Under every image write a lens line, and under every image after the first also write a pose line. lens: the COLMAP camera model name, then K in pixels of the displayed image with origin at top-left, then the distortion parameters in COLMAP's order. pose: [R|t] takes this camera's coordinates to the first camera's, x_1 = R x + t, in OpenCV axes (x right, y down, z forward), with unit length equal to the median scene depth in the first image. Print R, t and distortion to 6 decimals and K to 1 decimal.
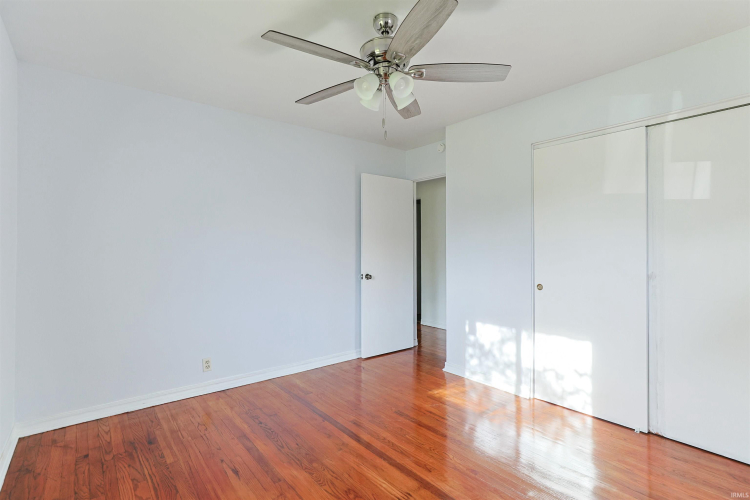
lens RADIAL K [[362.7, 0, 376.5], [0, 362.7, 245.1], [0, 0, 1]] dist [-0.006113, 0.000127]
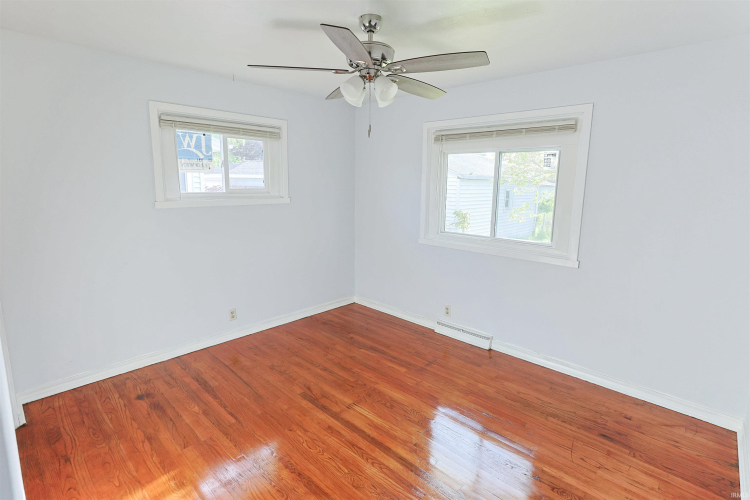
lens RADIAL K [[362.7, 0, 376.5], [0, 362.7, 245.1], [0, 0, 1]] dist [-0.006113, 0.000127]
pose [[-0.991597, 0.008372, -0.129094, 0.130811], [-0.013489, 0.985774, 0.167537, -0.139693], [0.128660, 0.167870, -0.977377, 1.900380]]
